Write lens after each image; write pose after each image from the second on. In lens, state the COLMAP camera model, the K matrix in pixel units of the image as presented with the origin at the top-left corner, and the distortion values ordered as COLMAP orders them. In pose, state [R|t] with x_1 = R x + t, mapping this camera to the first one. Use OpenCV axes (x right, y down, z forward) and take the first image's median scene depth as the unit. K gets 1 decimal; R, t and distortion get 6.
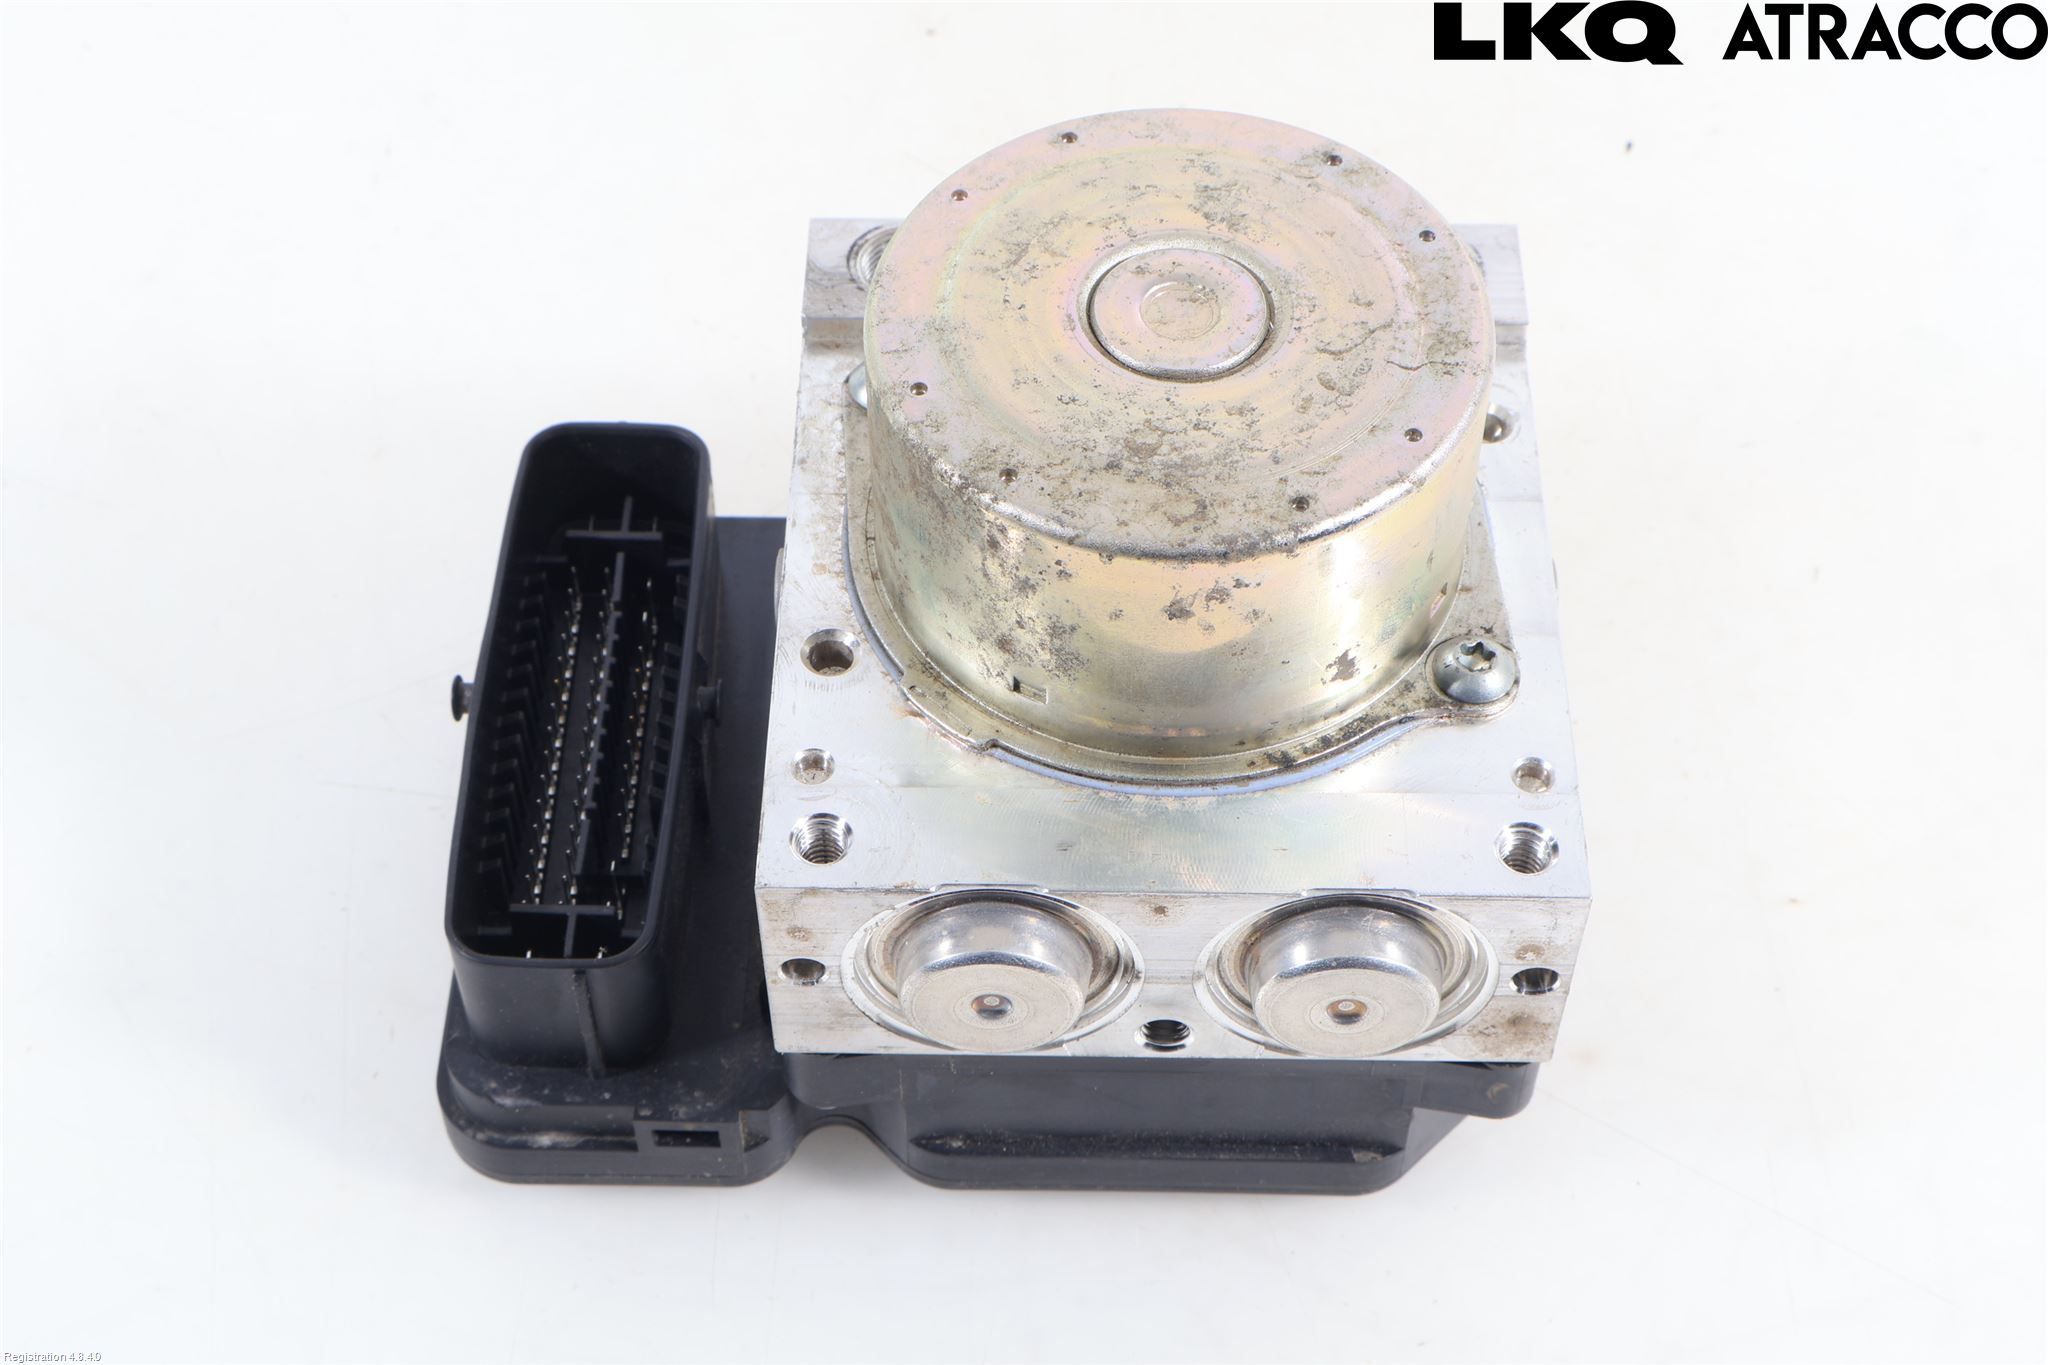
lens RADIAL K [[3022.5, 0, 1024.0], [0, 3022.5, 682.5], [0, 0, 1]] dist [-0.003496, -0.005007]
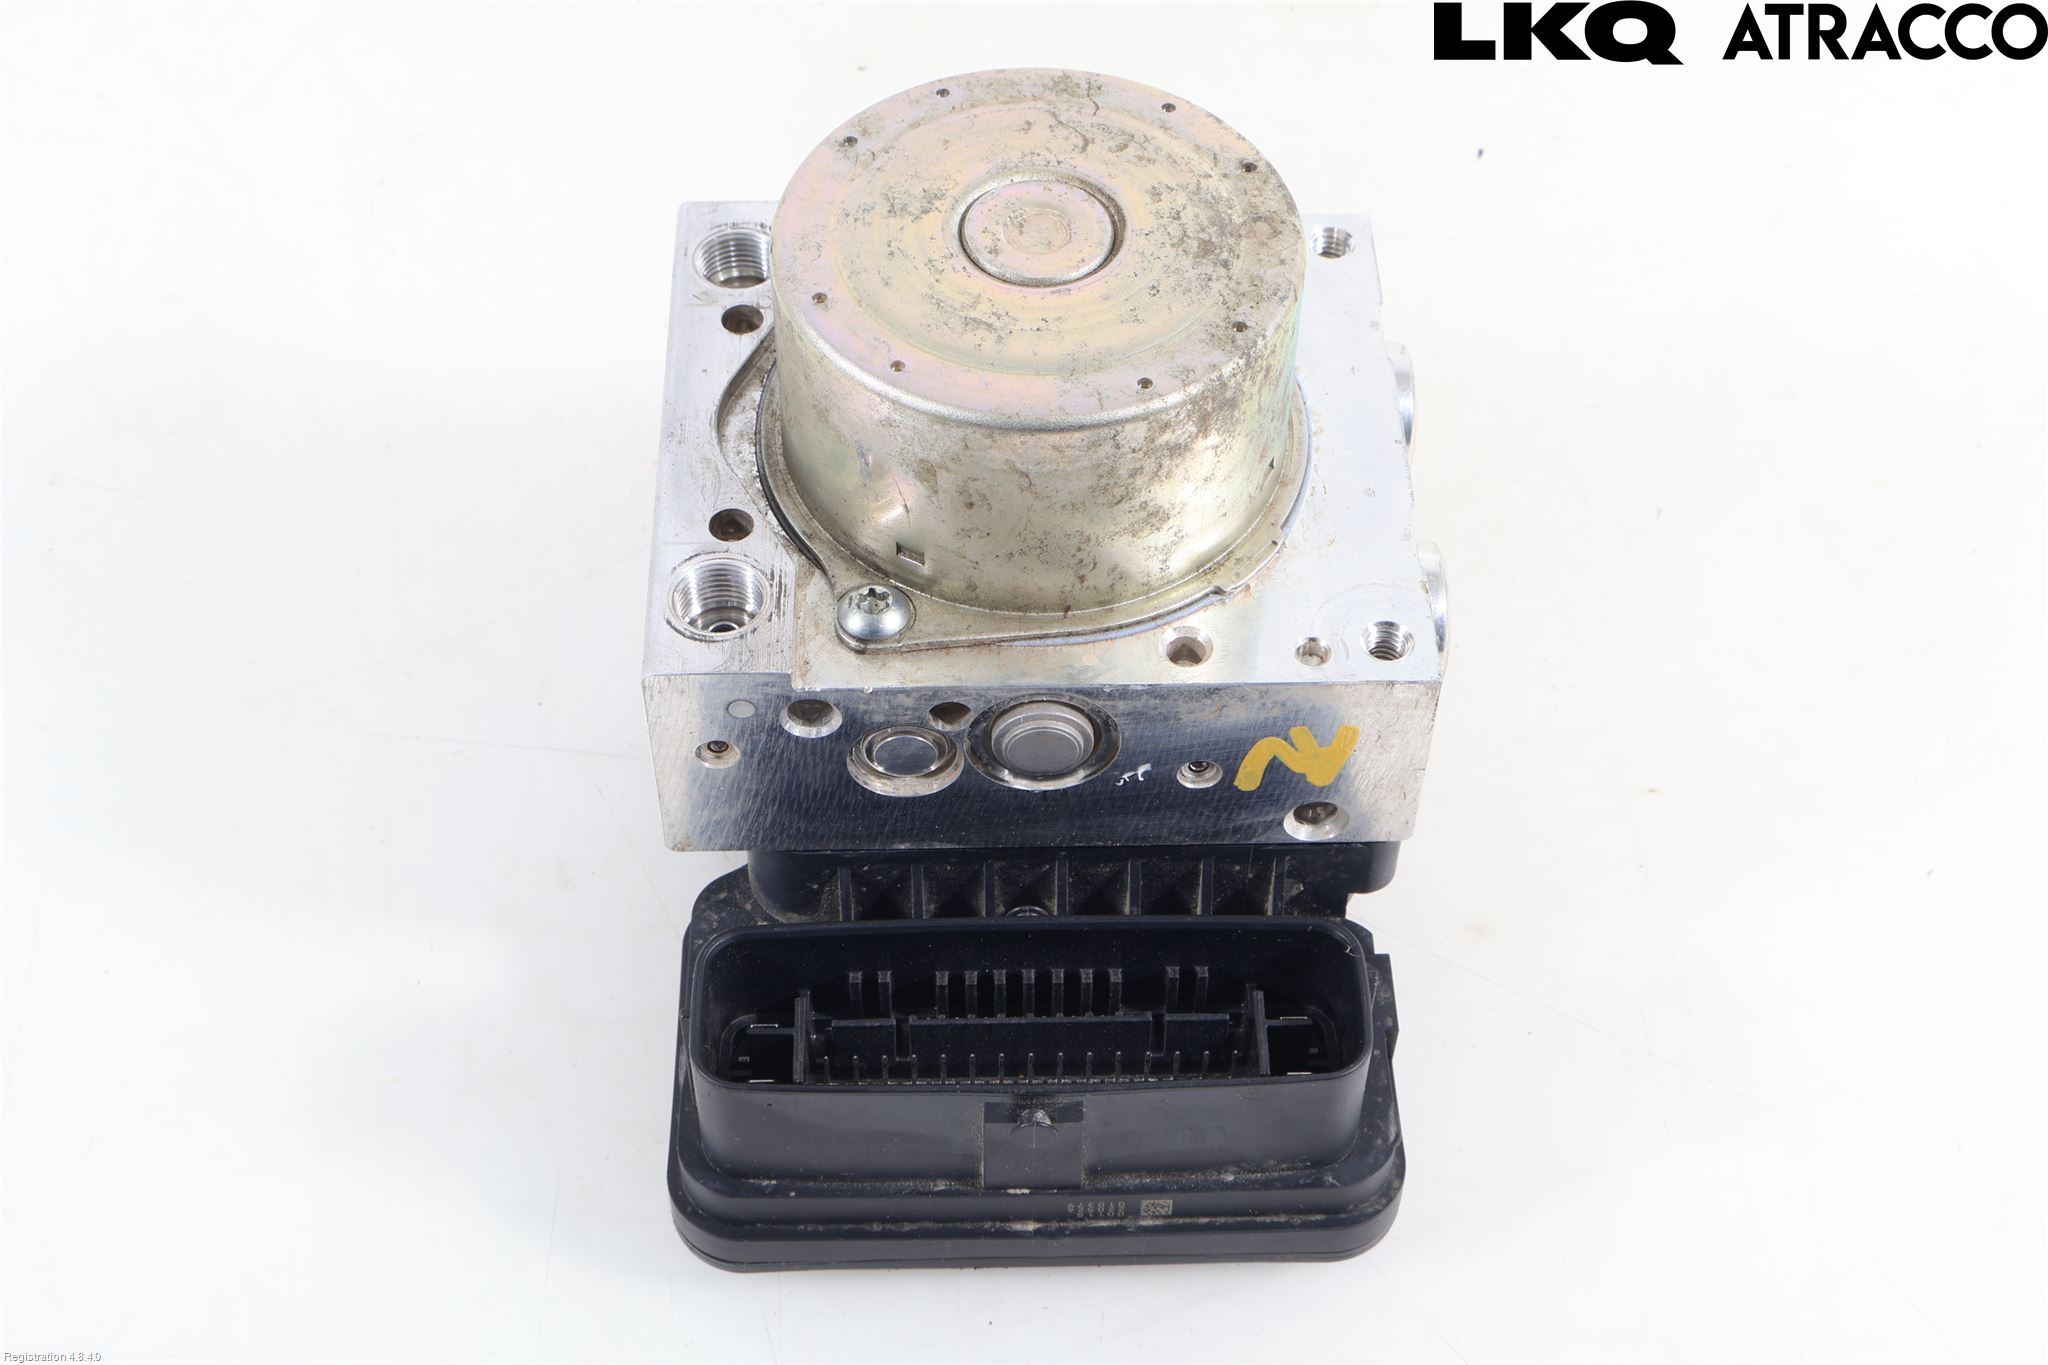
lens RADIAL K [[2816.9, 0, 1024.0], [0, 2816.9, 682.5], [0, 0, 1]] dist [0.008991, 0.006151]
pose [[-0.043386, -0.770485, 0.635980, -0.793558], [0.776729, 0.374351, 0.506511, -0.626588], [-0.628339, 0.515960, 0.582217, 0.461318]]
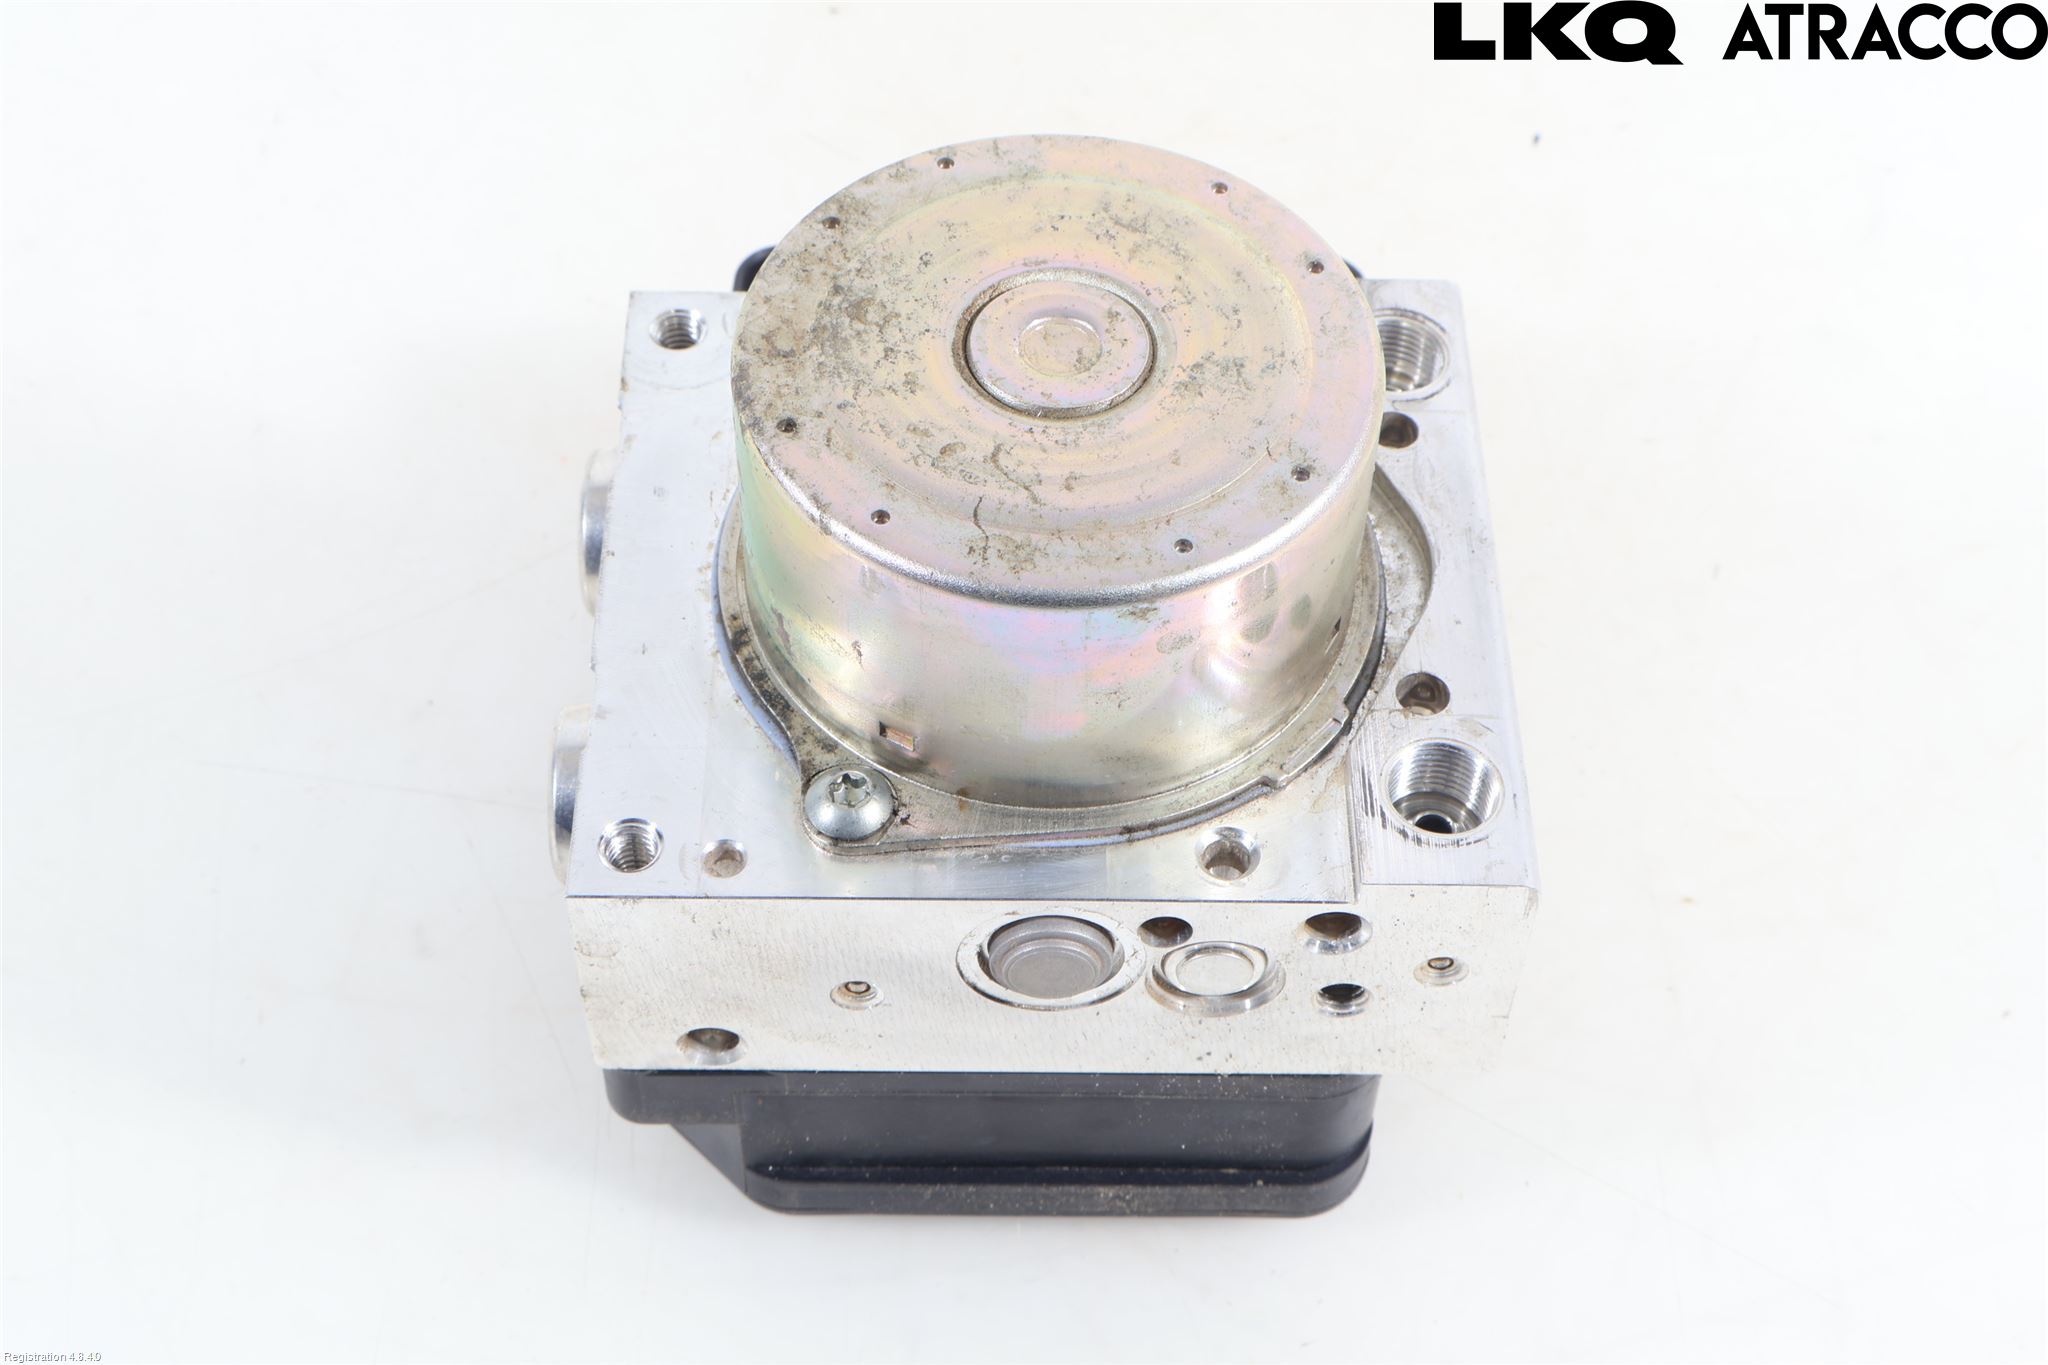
lens RADIAL K [[3022.5, 0, 1024.0], [0, 3022.5, 682.5], [0, 0, 1]] dist [-0.003496, -0.005007]
pose [[0.022415, 0.787268, -0.616203, 0.740892], [-0.798338, 0.385108, 0.462978, -0.526807], [0.601792, 0.481561, 0.637138, 0.436373]]
